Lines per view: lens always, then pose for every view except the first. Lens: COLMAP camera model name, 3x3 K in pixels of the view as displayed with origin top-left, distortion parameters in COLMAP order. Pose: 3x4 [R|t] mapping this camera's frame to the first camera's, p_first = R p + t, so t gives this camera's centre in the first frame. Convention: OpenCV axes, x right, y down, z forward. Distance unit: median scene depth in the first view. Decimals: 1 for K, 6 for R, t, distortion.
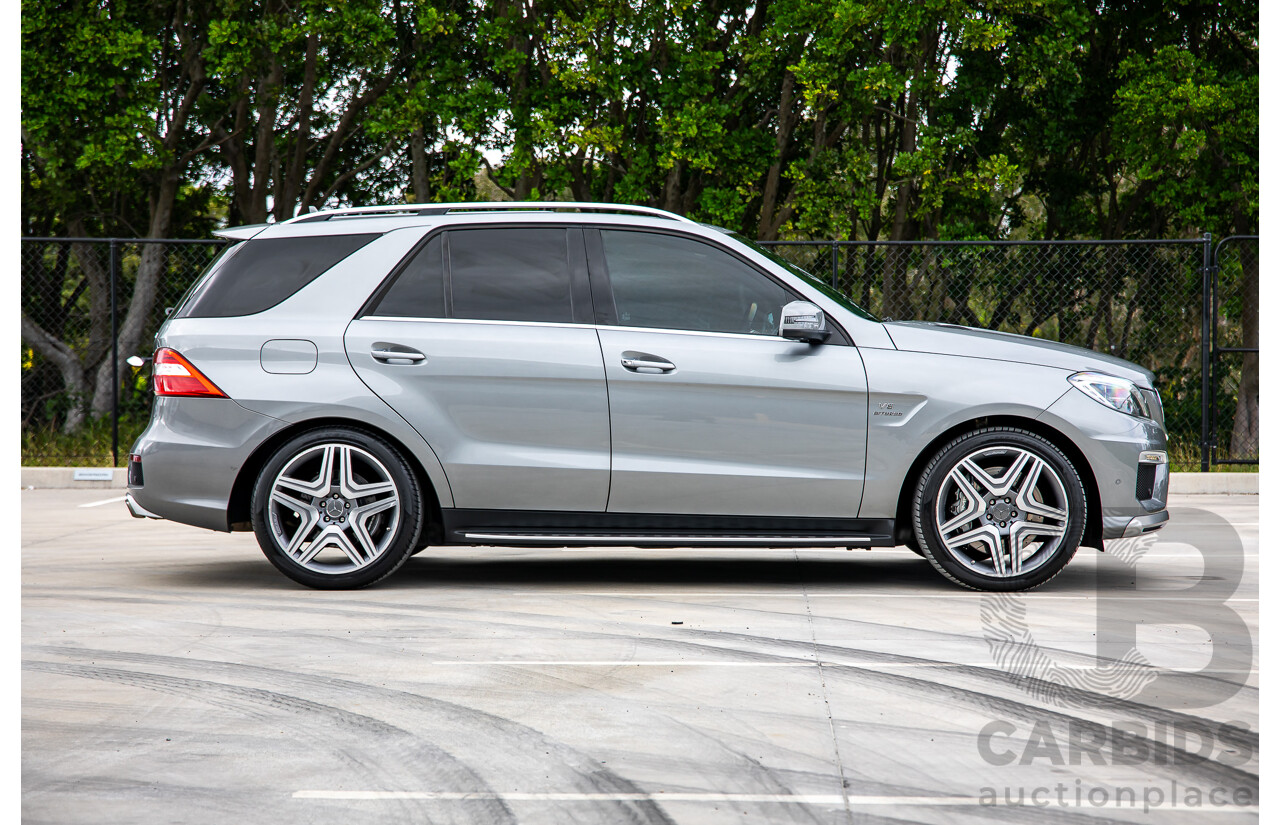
lens RADIAL K [[2371.2, 0, 642.9], [0, 2371.2, 464.8], [0, 0, 1]] dist [0.227402, 0.190706]
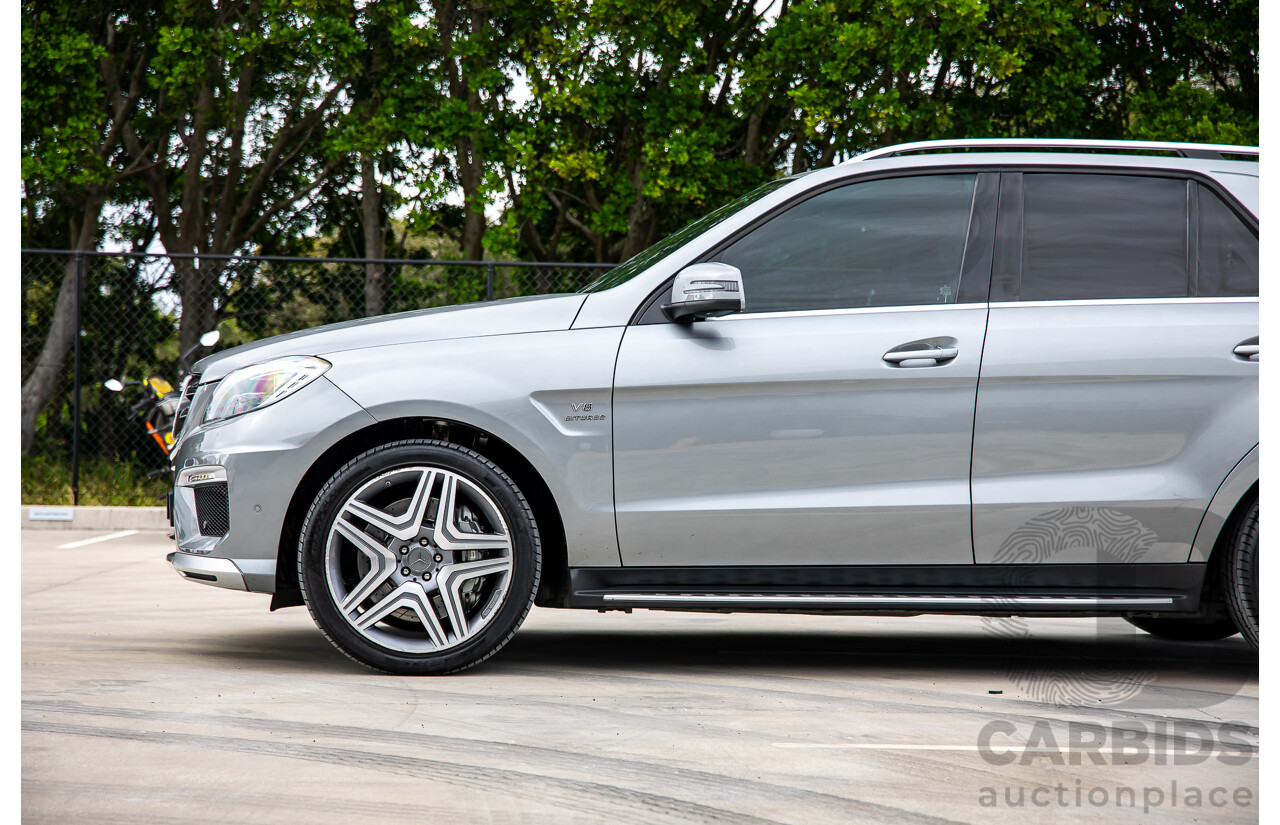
lens RADIAL K [[2321.7, 0, 644.7], [0, 2321.7, 467.7], [0, 0, 1]] dist [0.230785, 0.013603]
pose [[0.997422, 0.014849, 0.070206, -0.056870], [-0.013104, 0.999595, -0.025252, 0.005087], [-0.070553, 0.024267, 0.997213, 0.088843]]
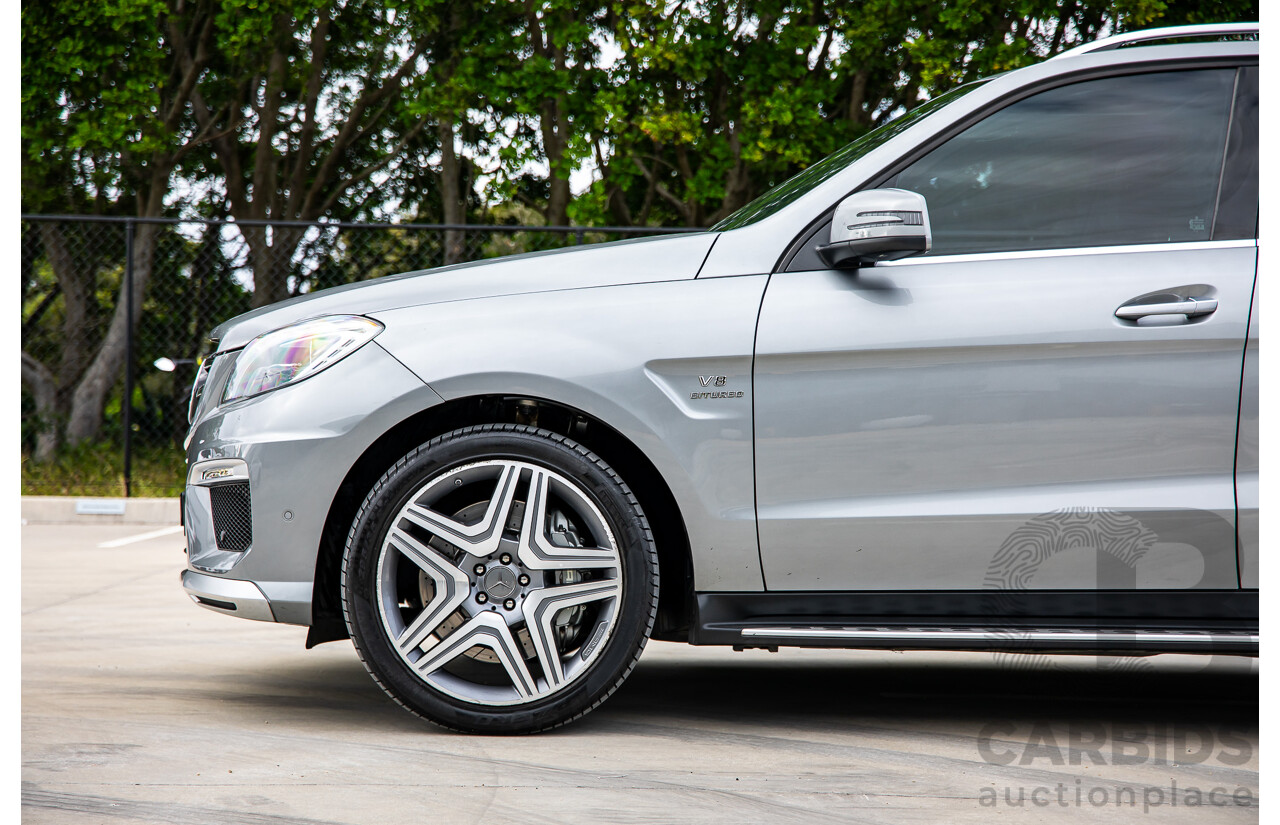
lens RADIAL K [[2318.8, 0, 633.7], [0, 2318.8, 470.8], [0, 0, 1]] dist [0.219941, 0.161447]
pose [[0.999453, 0.012942, 0.030438, -0.058472], [-0.012435, 0.999782, -0.016793, 0.002560], [-0.030649, 0.016406, 0.999396, 0.159902]]
